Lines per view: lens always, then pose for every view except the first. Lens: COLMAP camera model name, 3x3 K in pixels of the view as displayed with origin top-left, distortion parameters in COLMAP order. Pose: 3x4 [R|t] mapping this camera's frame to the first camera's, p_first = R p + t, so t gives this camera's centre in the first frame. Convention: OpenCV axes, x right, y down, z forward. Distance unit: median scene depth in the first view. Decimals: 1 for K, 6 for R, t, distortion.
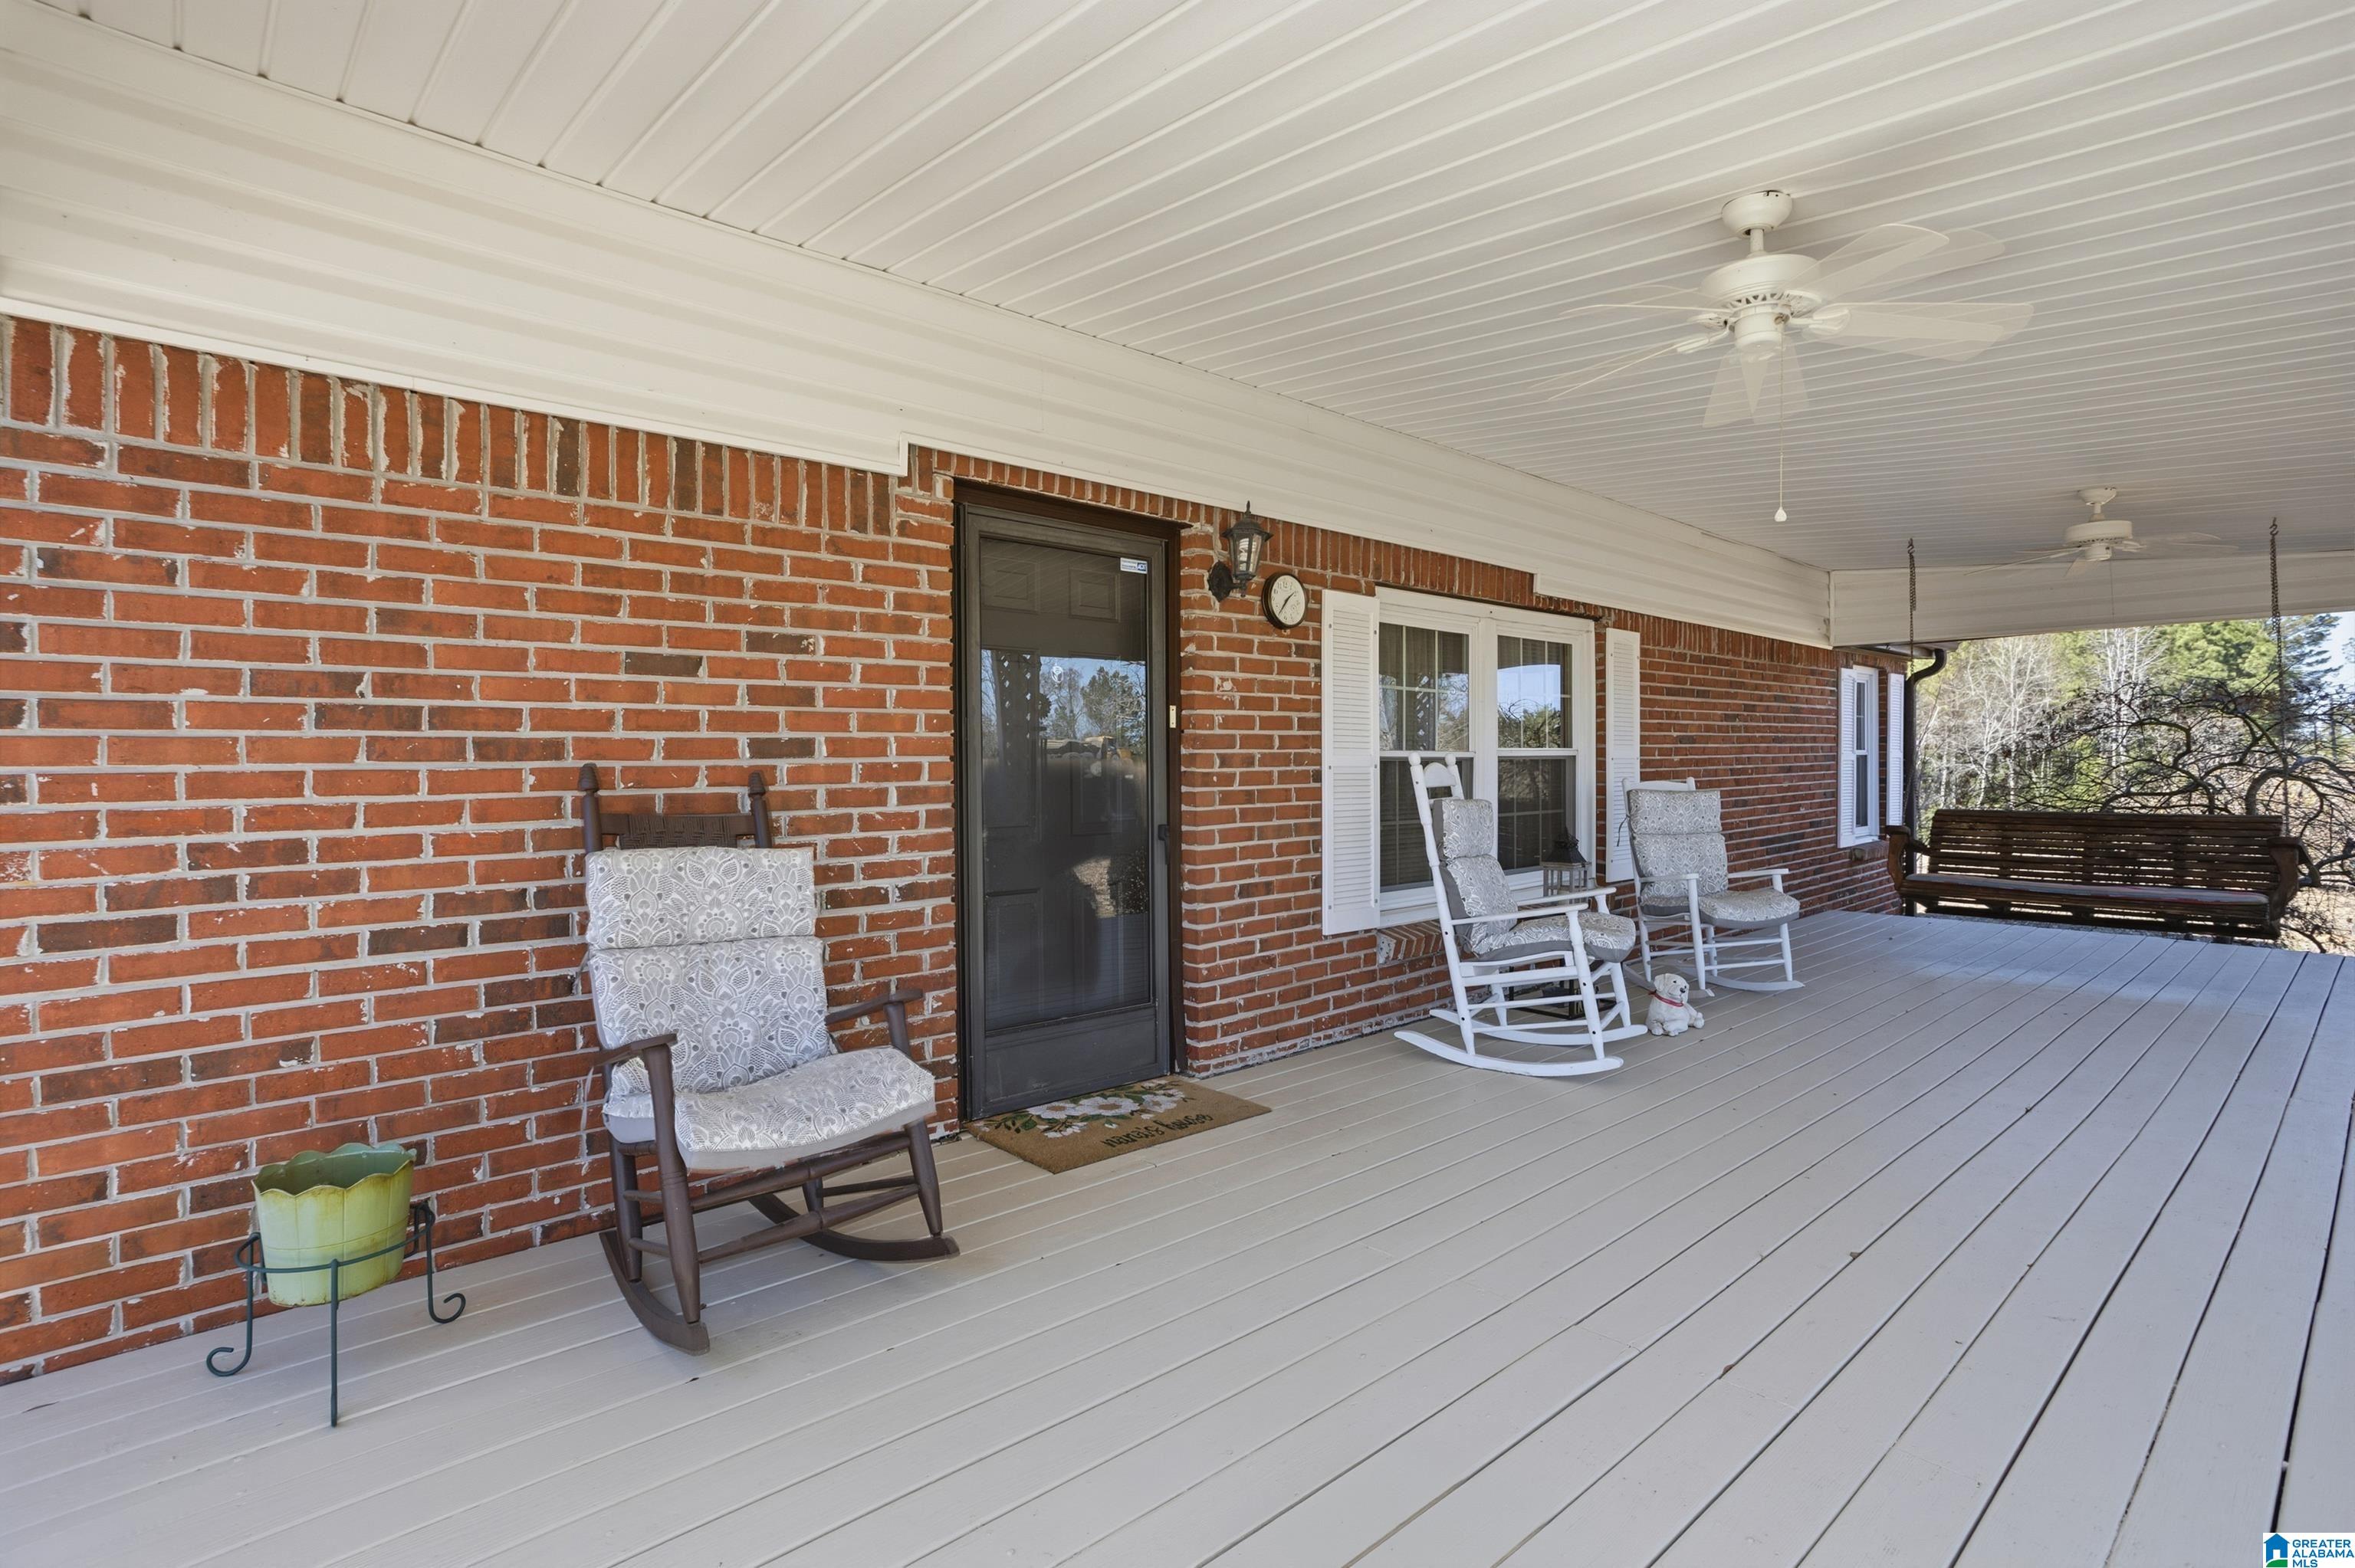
lens RADIAL K [[1132.0, 0, 1167.3], [0, 1132.0, 775.8], [0, 0, 1]] dist [-0.057349, 0.039665]
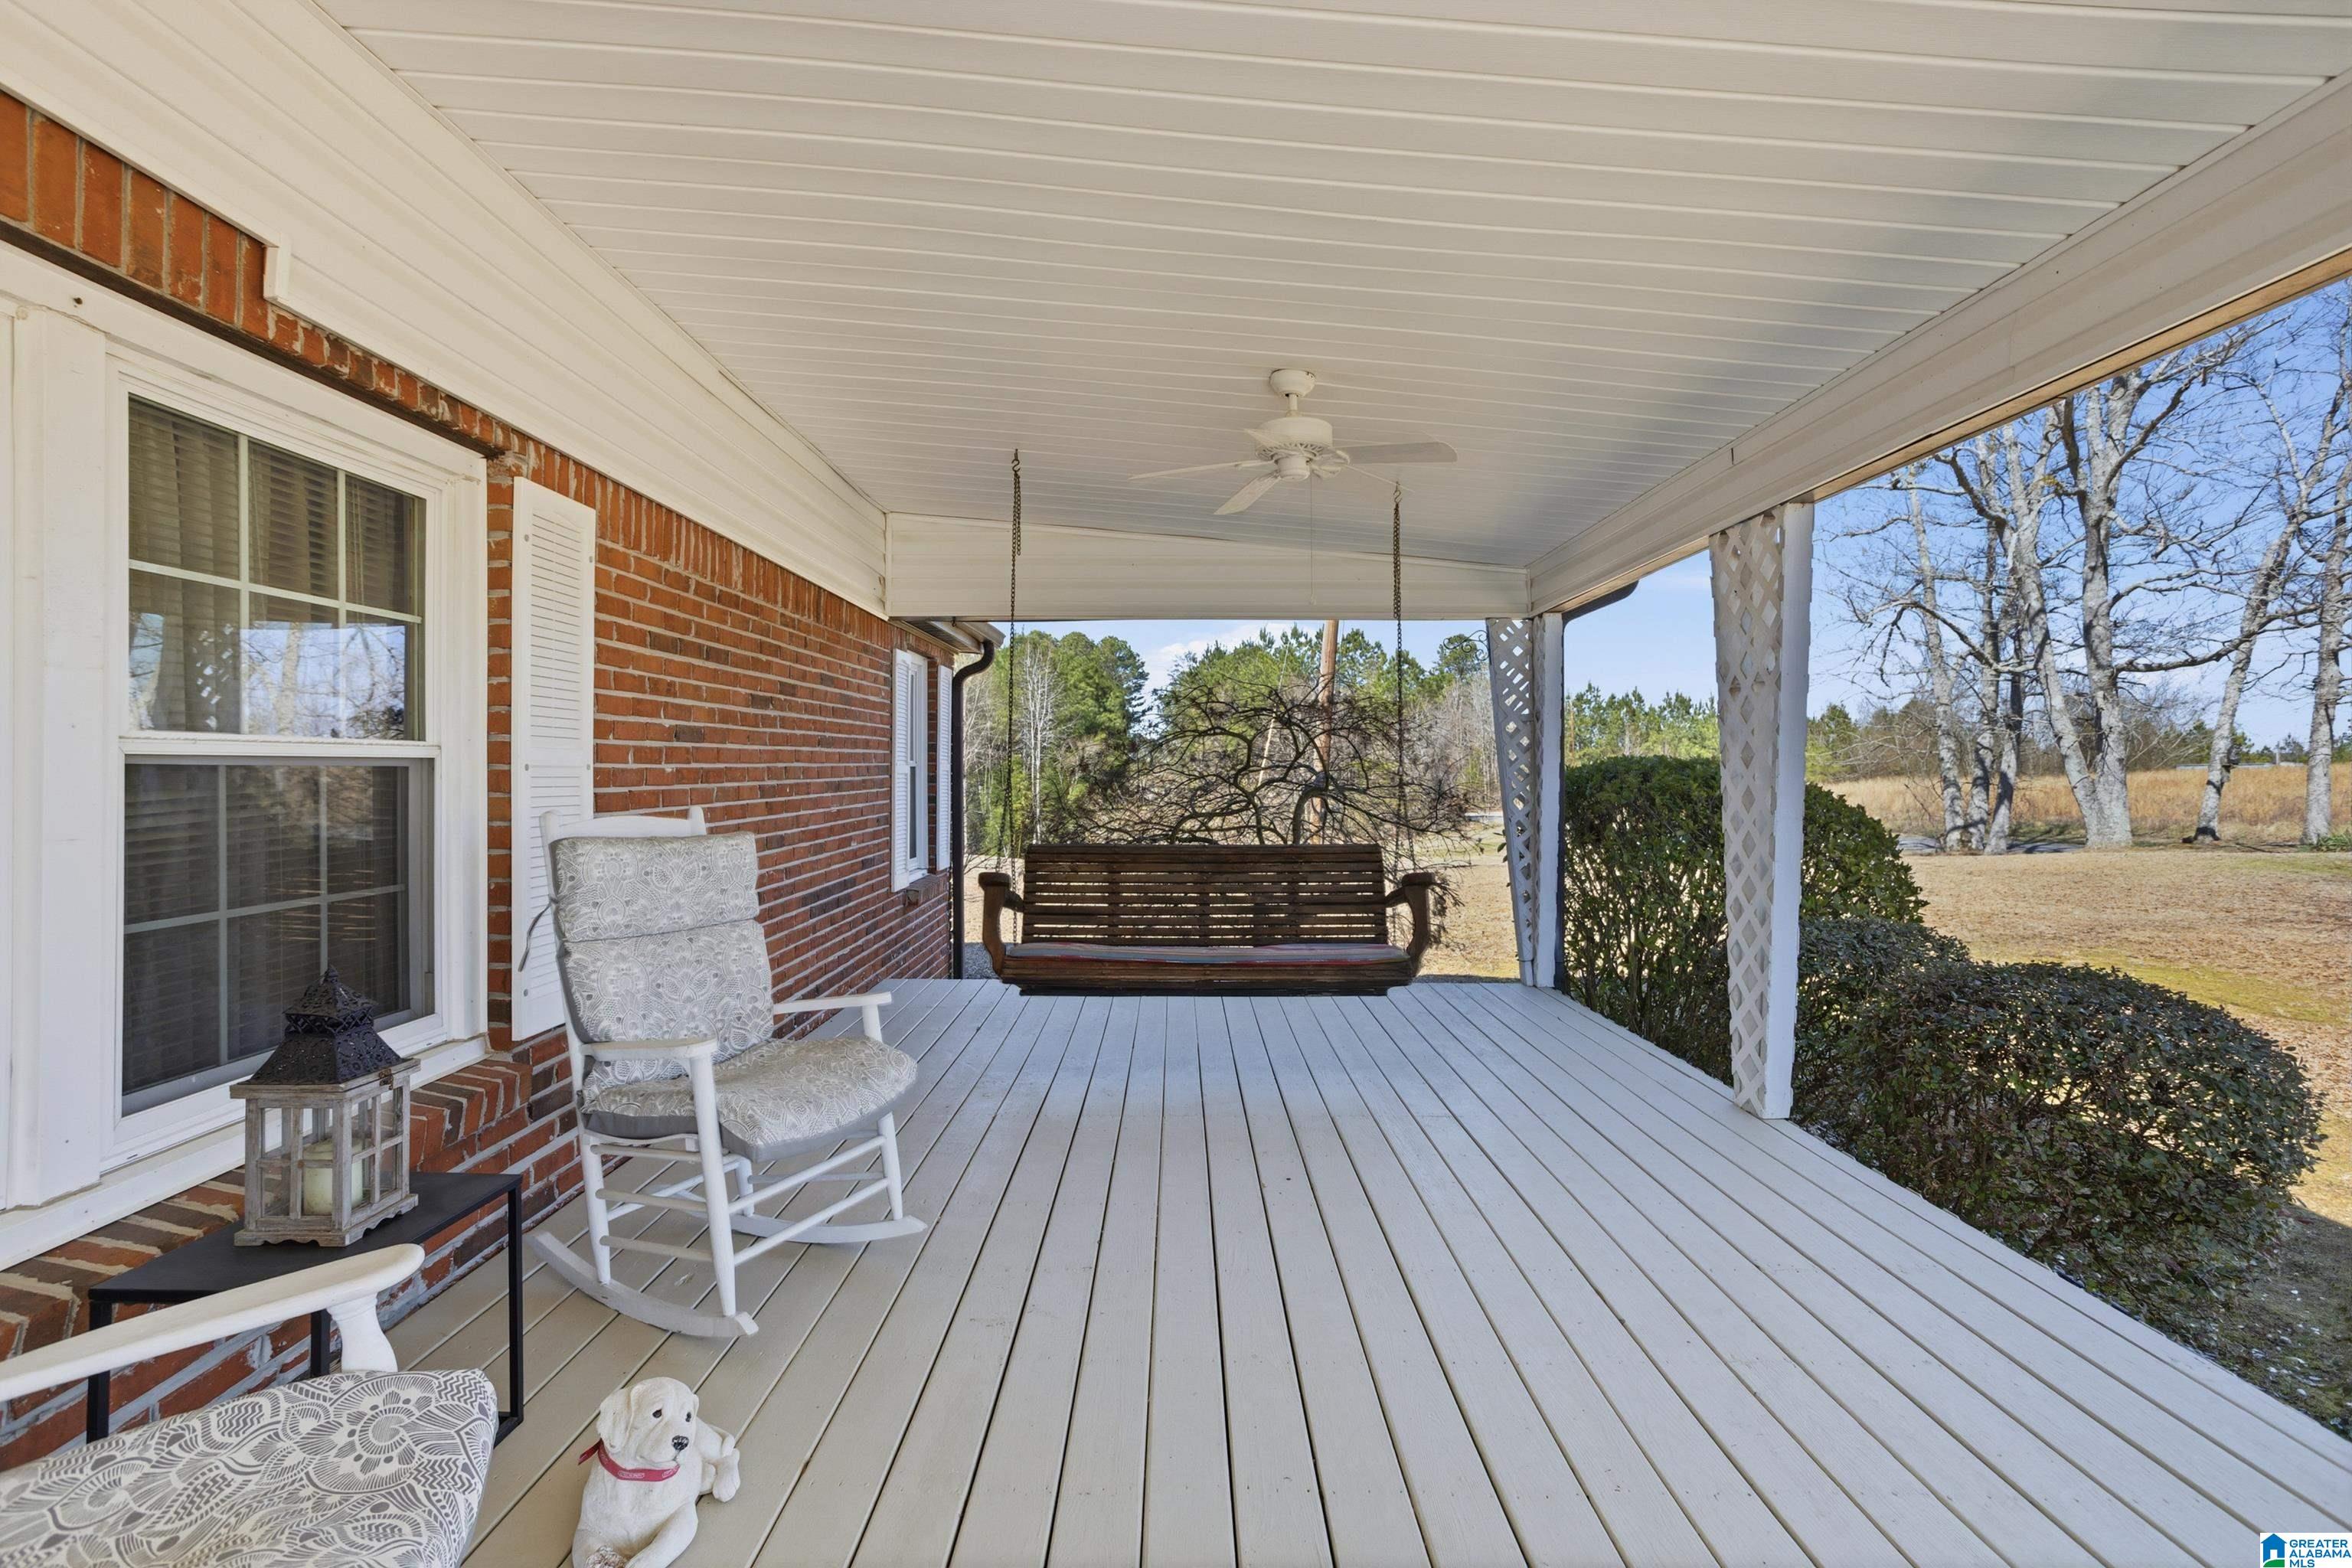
lens RADIAL K [[1130.8, 0, 1165.8], [0, 1130.8, 775.8], [0, 0, 1]] dist [-0.057349, 0.039665]
pose [[0.670258, 0.004583, 0.742114, 0.201245], [0.003779, 0.999947, -0.009588, -0.005351], [-0.742119, 0.009232, 0.670205, 0.433038]]
